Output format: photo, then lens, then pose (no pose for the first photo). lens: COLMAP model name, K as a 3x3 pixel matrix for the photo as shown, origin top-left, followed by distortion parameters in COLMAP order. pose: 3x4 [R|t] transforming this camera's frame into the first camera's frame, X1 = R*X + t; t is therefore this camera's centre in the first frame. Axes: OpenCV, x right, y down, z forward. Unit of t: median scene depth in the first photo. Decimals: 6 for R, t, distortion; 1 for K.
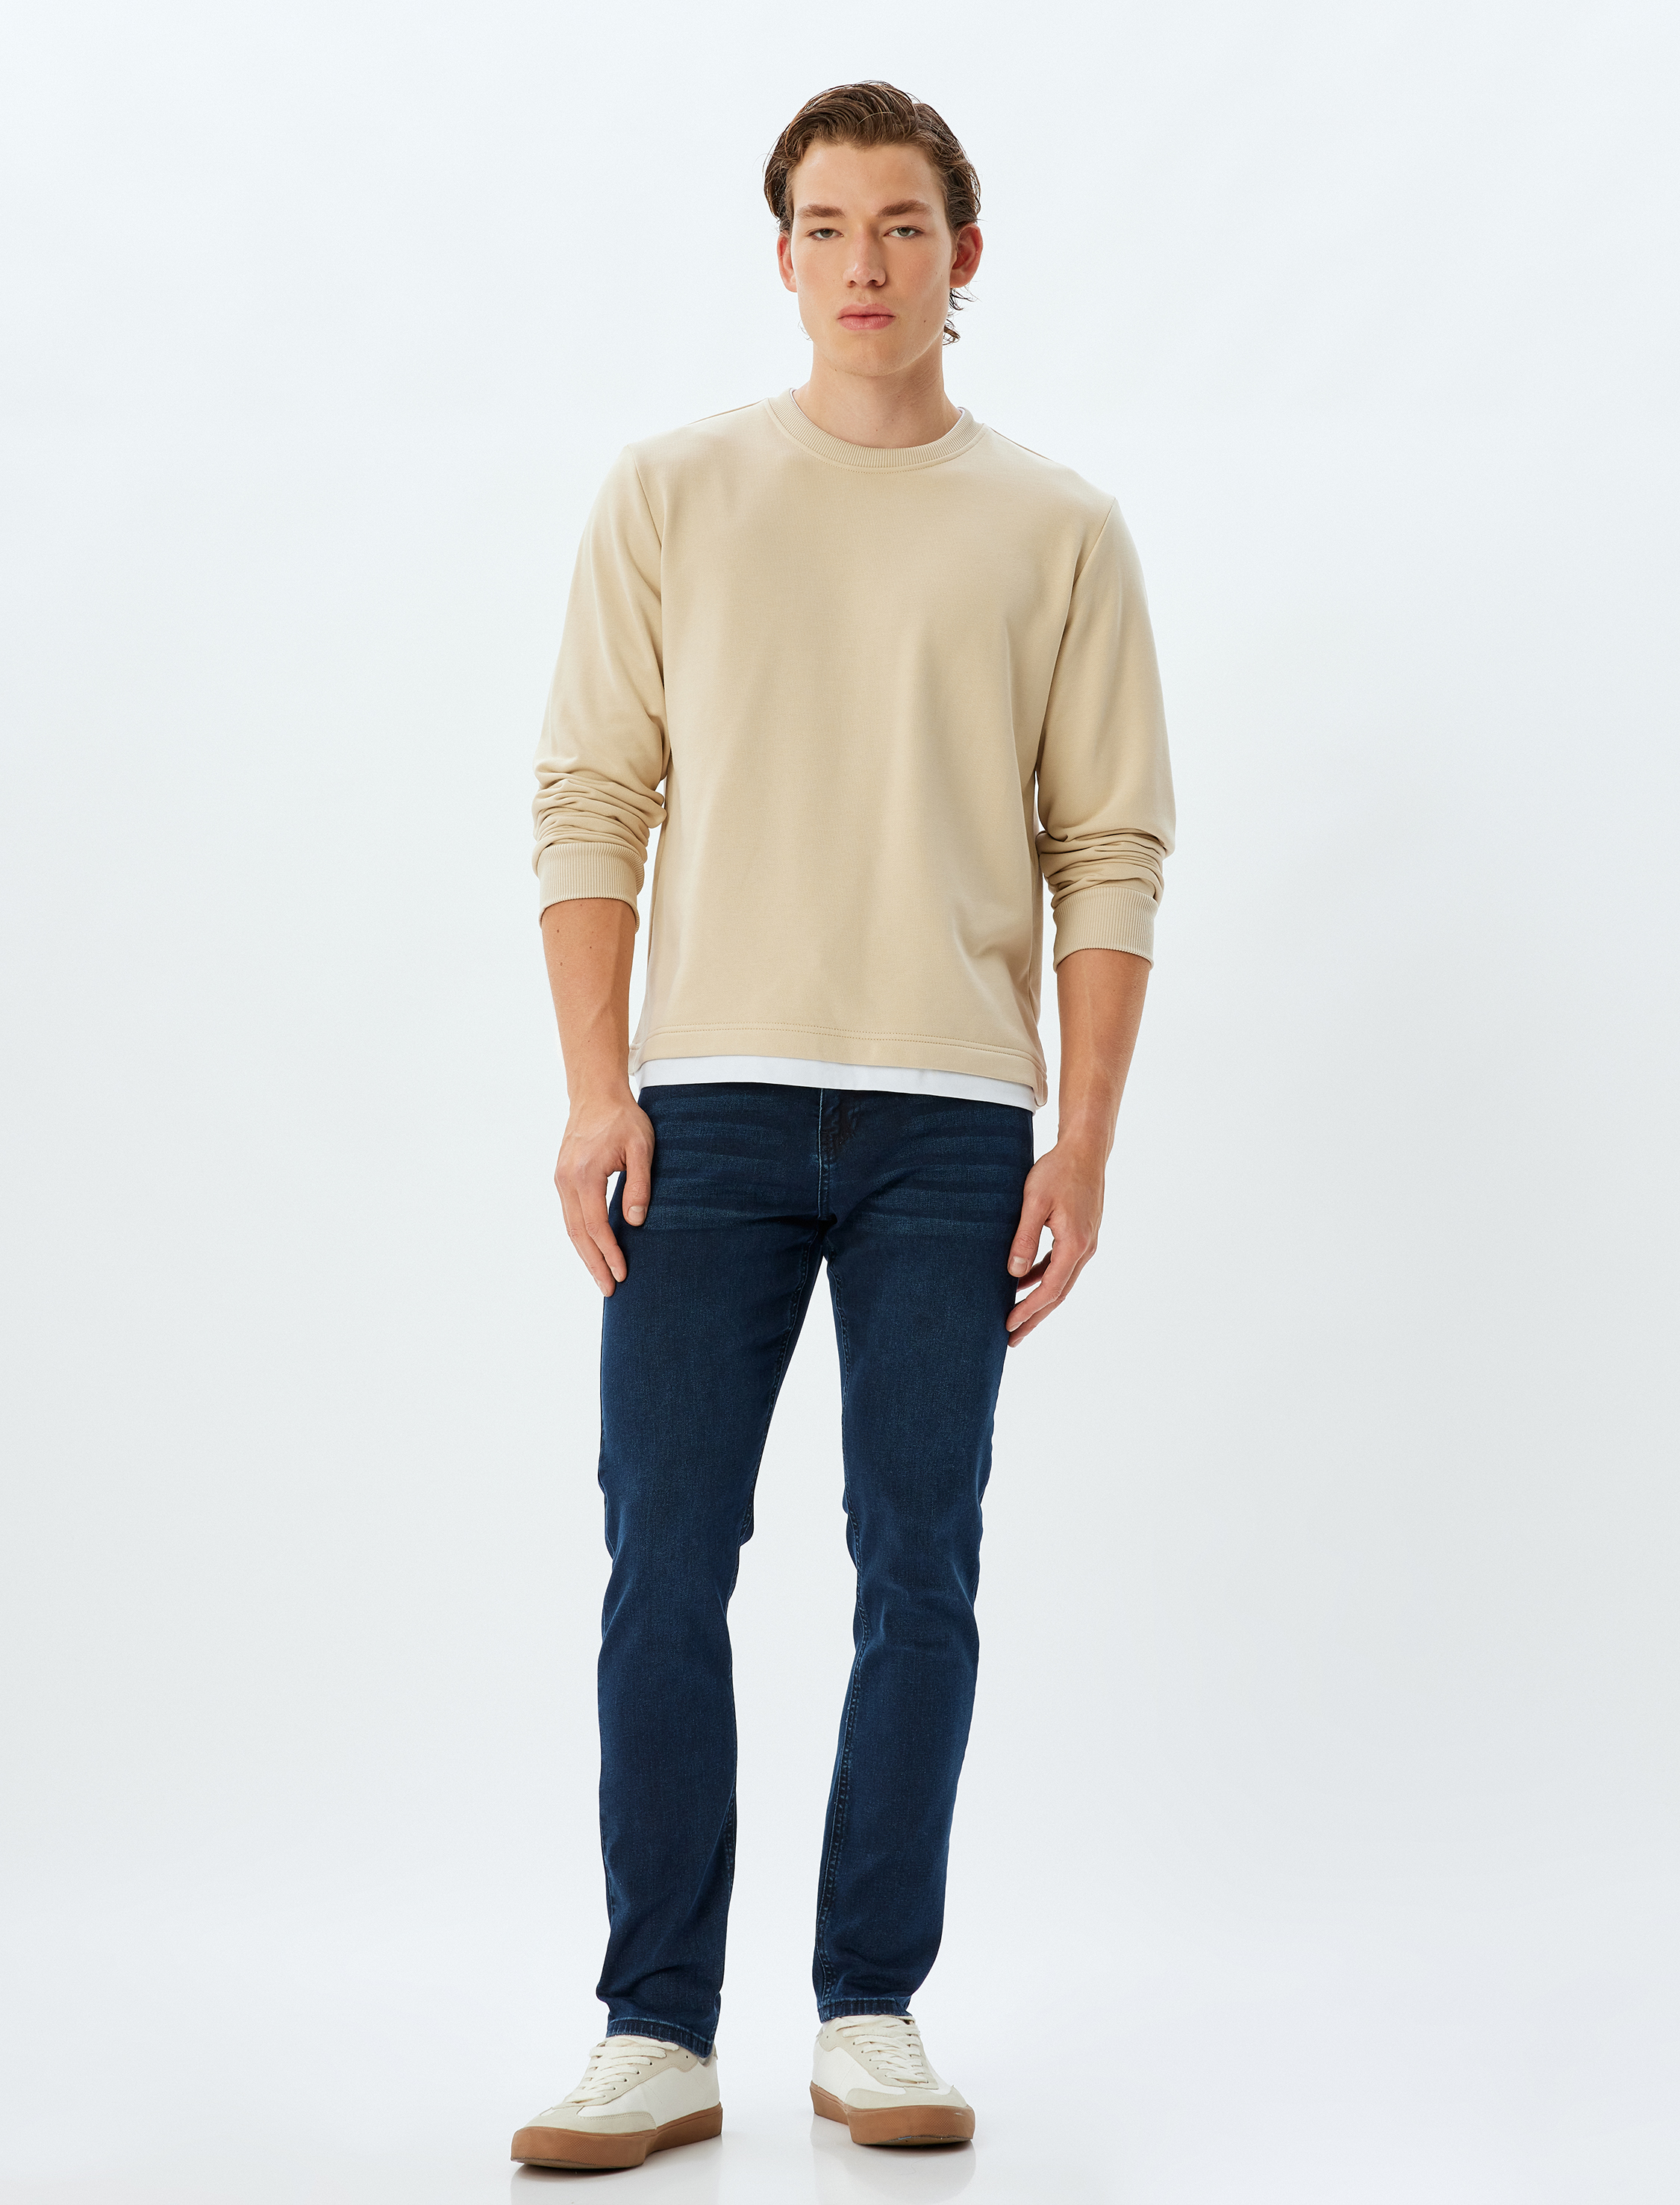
lens RADIAL K [[6376.3, 0, 840.0], [0, 6376.3, 1102.5], [0, 0, 1]] dist [1.633971, 0.298775]
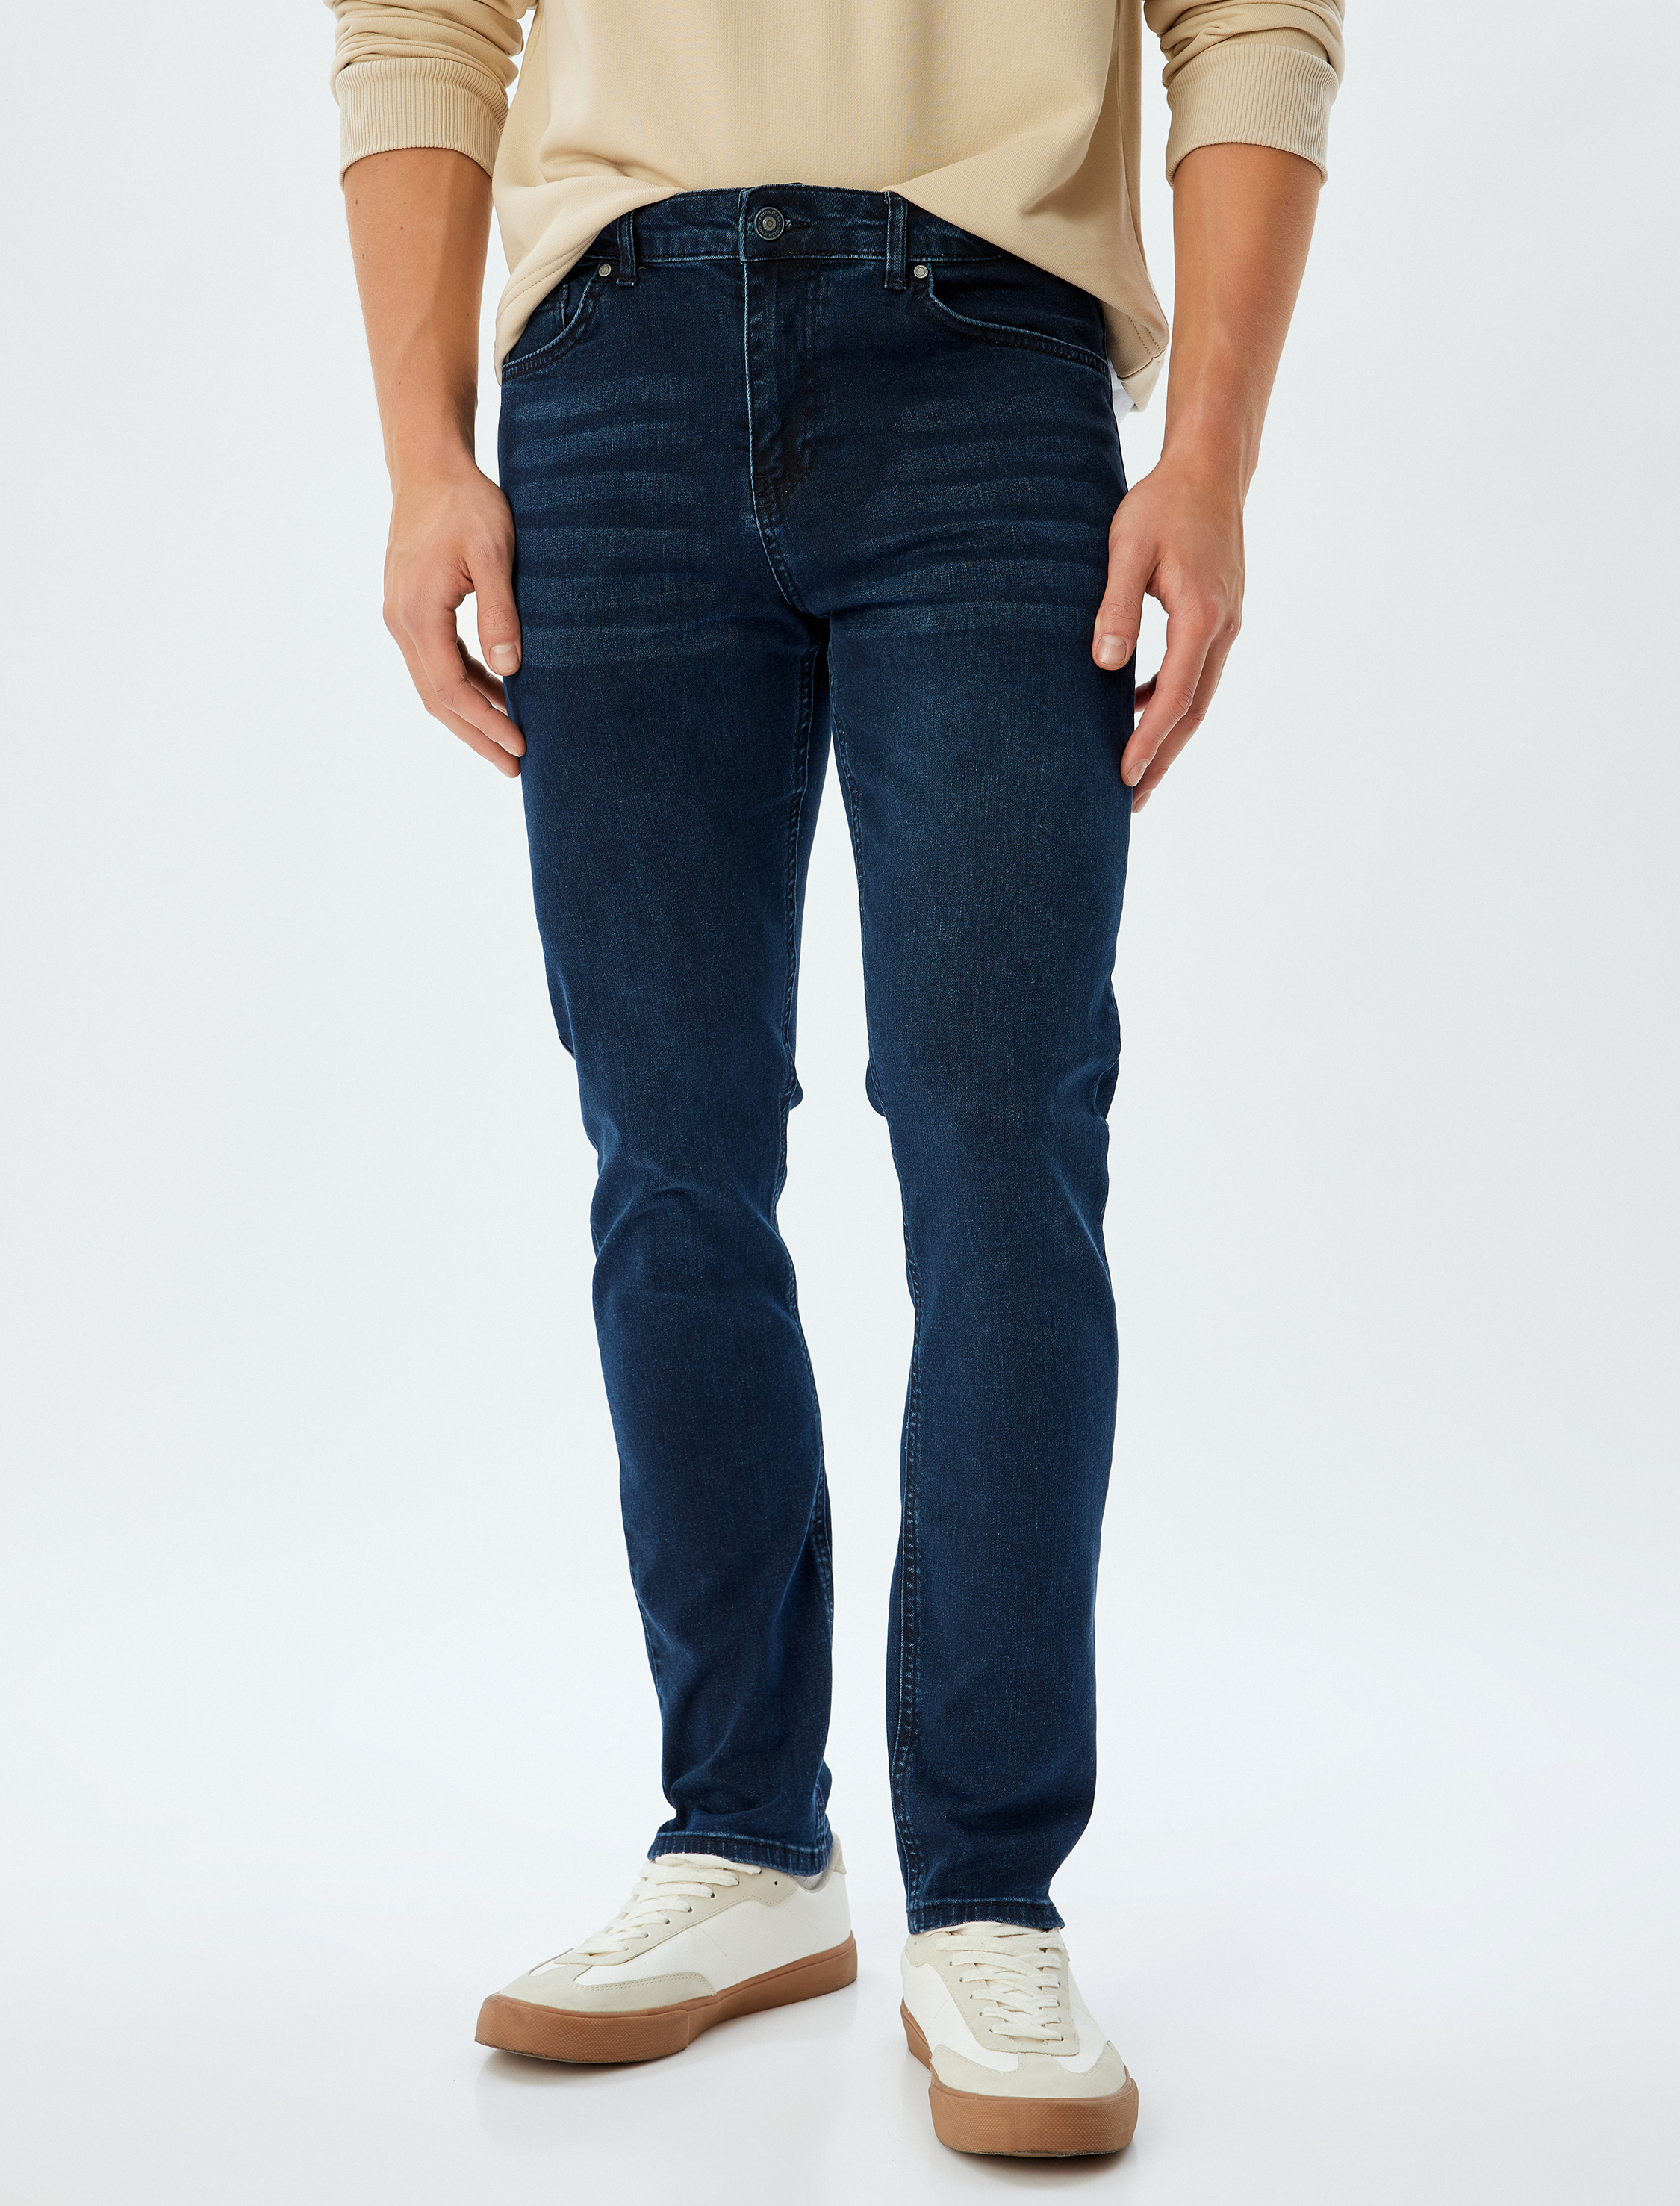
lens RADIAL K [[6245.0, 0, 840.0], [0, 6245.0, 1103.0], [0, 0, 1]] dist [0.884810, -25.495443]
pose [[0.994709, -0.082957, -0.060601, 0.032557], [0.087694, 0.992912, 0.080220, 0.015728], [0.053517, -0.085110, 0.994933, 0.411037]]
